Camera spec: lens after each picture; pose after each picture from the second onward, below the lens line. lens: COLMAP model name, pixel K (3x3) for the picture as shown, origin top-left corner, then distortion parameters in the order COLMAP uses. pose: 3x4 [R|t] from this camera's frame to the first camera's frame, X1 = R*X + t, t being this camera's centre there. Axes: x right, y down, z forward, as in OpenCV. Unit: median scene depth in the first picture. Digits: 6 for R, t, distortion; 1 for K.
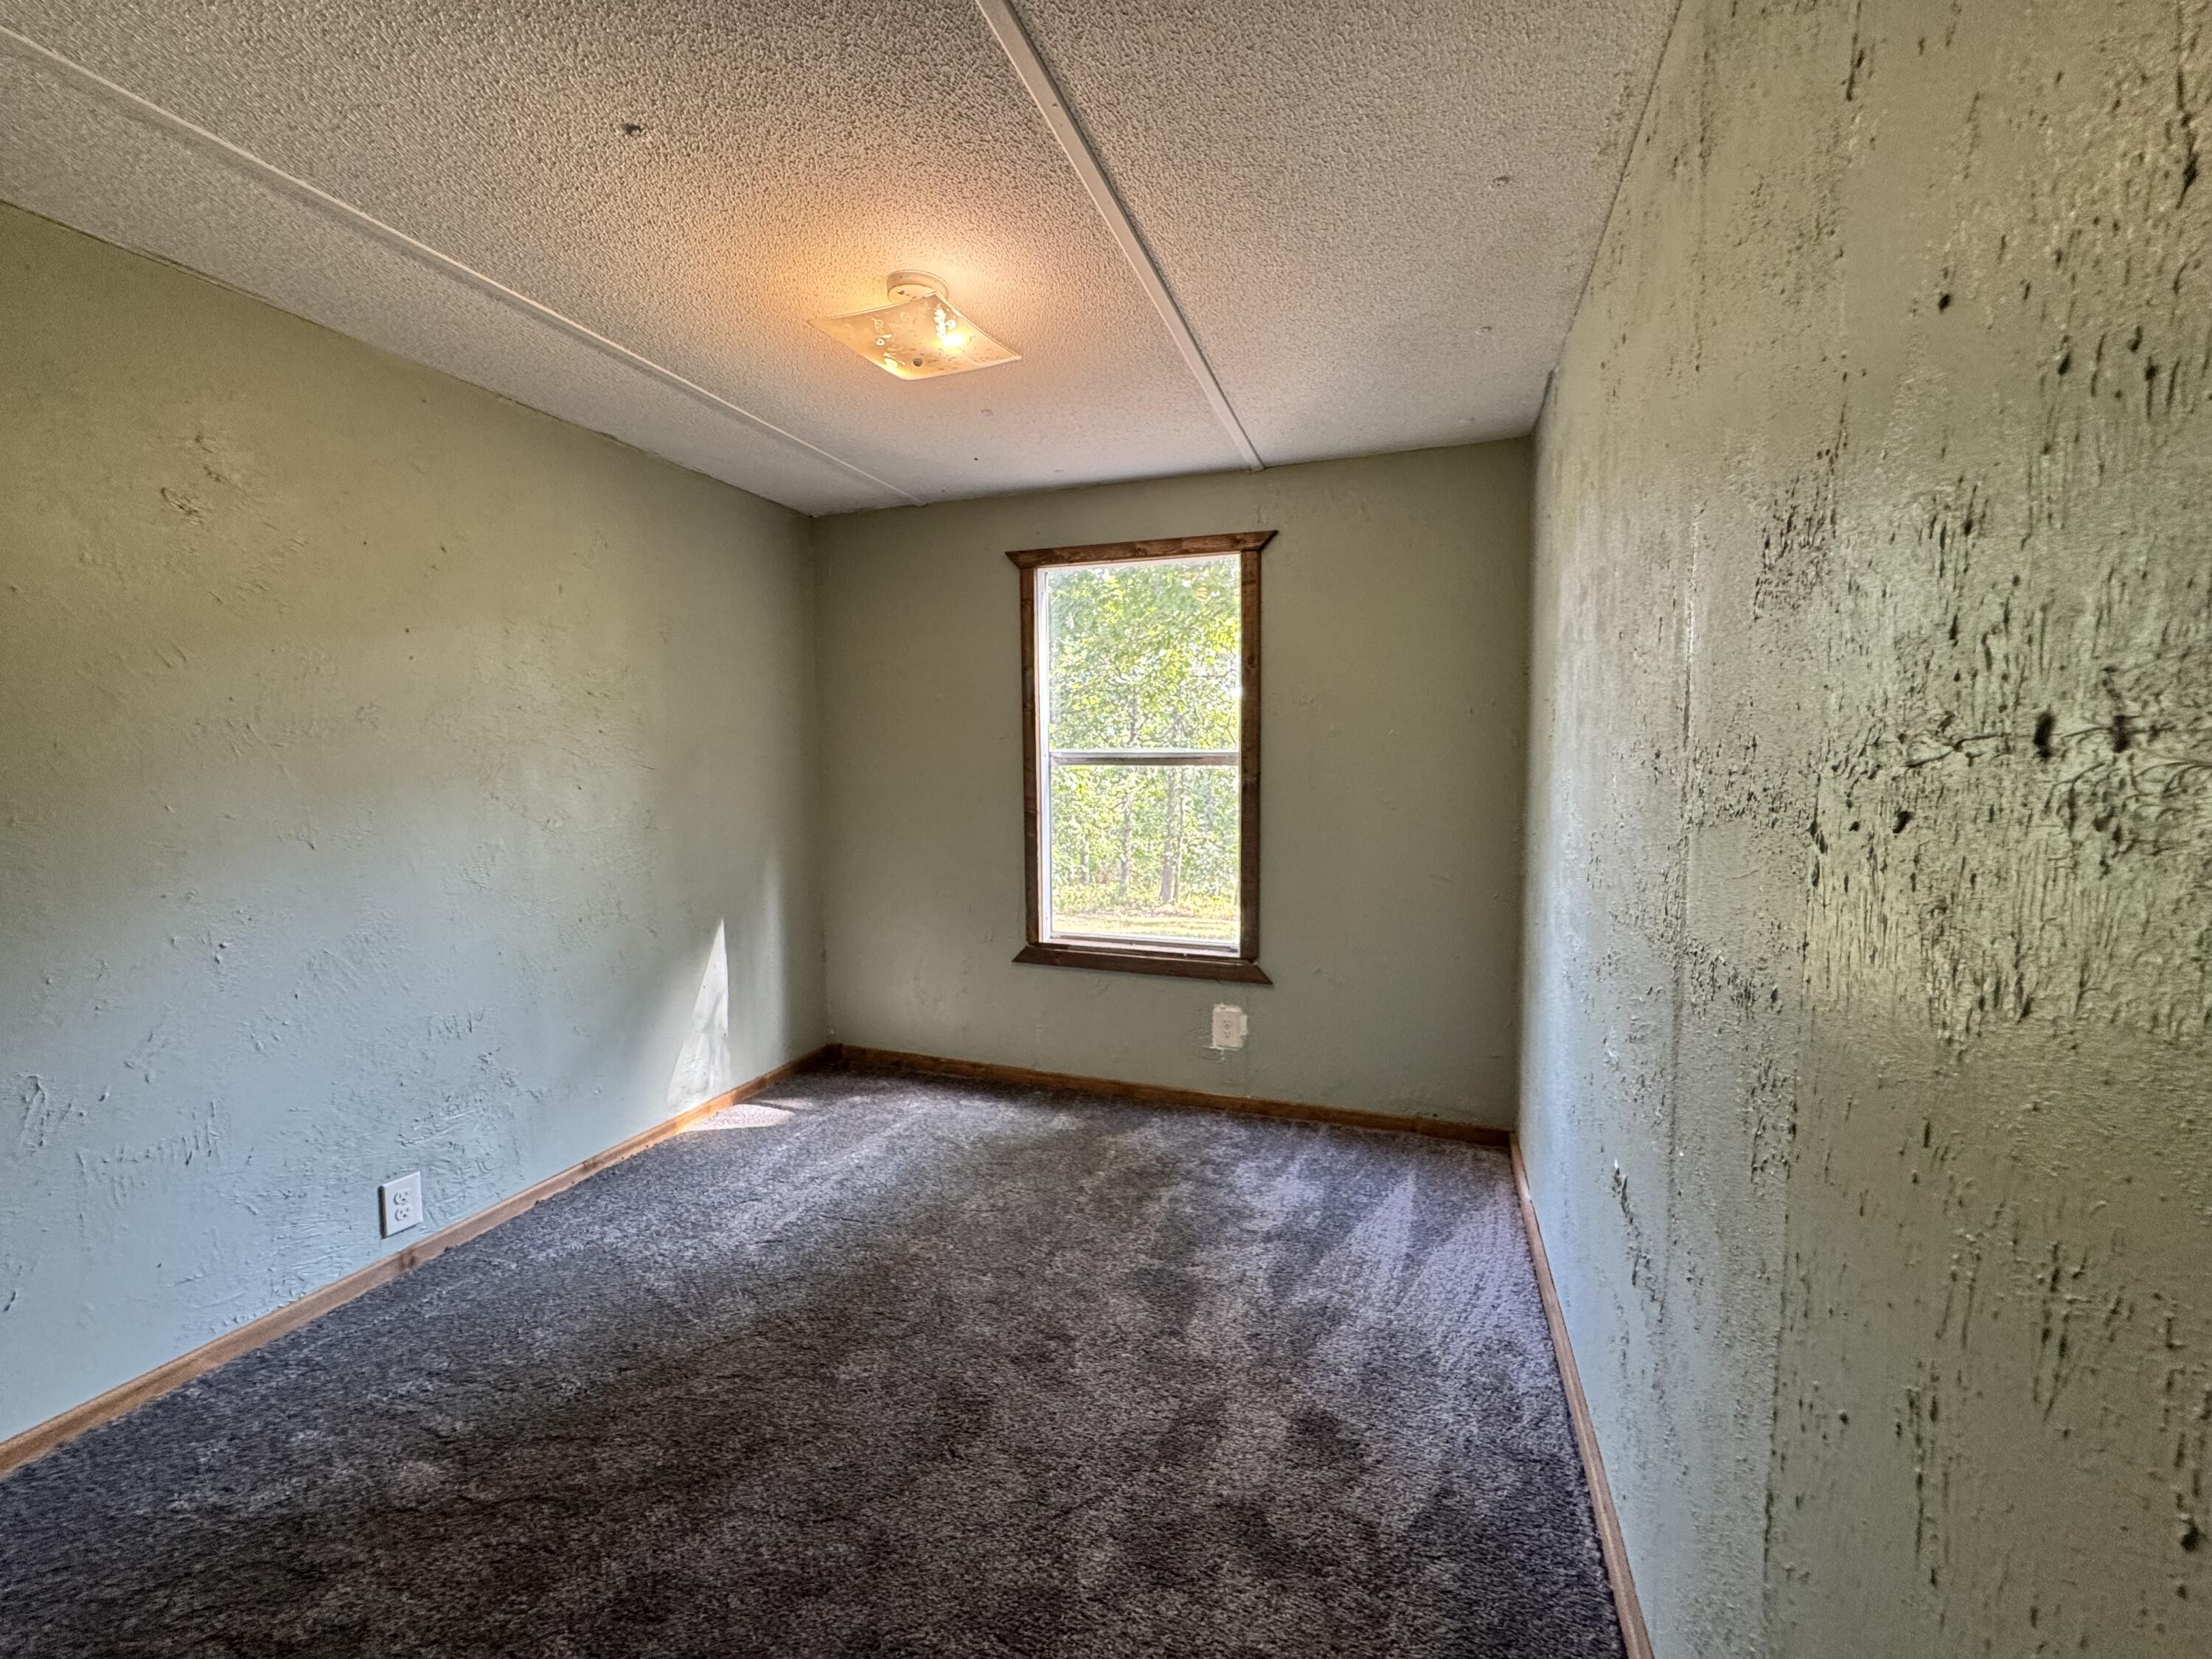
lens RADIAL K [[890.2, 0, 1102.1], [0, 890.2, 824.7], [0, 0, 1]] dist [-0.002944, 0.000155]
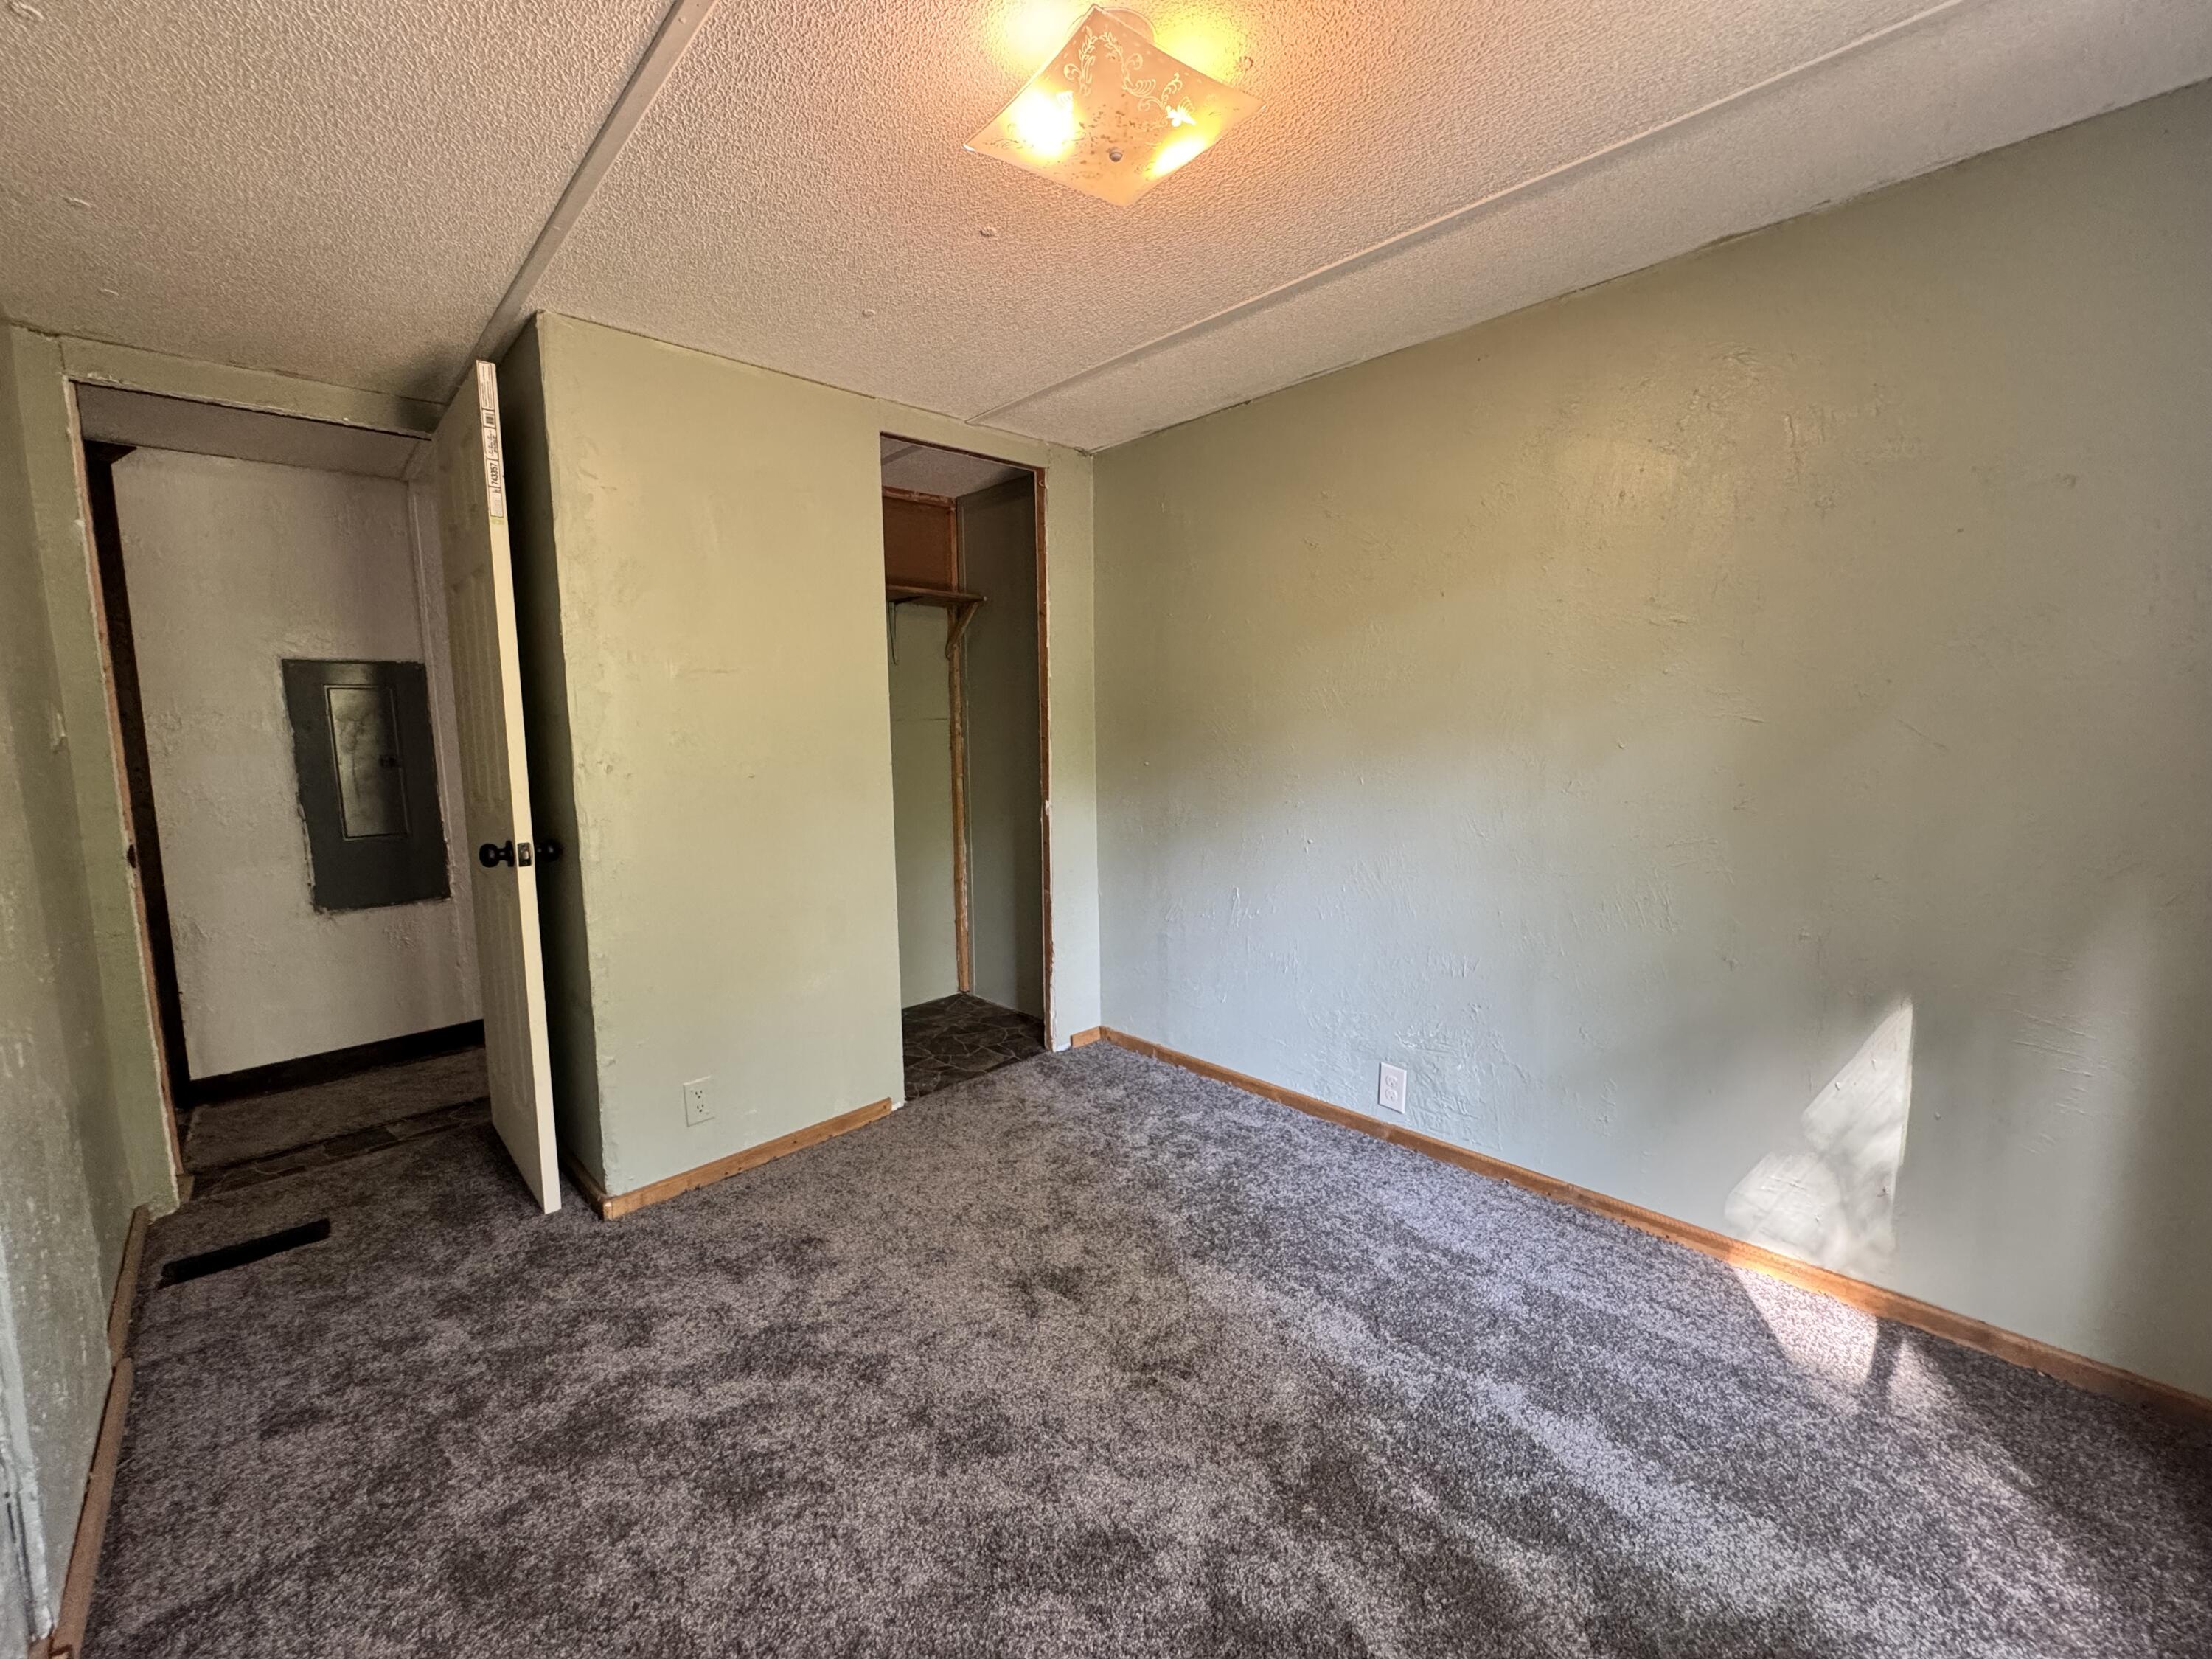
lens RADIAL K [[890.2, 0, 1102.1], [0, 890.2, 824.7], [0, 0, 1]] dist [-0.002944, 0.000155]
pose [[-0.447540, 0.115400, -0.886787, 0.286333], [-0.051860, 0.986621, 0.154564, -0.059782], [0.892759, 0.115162, -0.435568, 0.803501]]
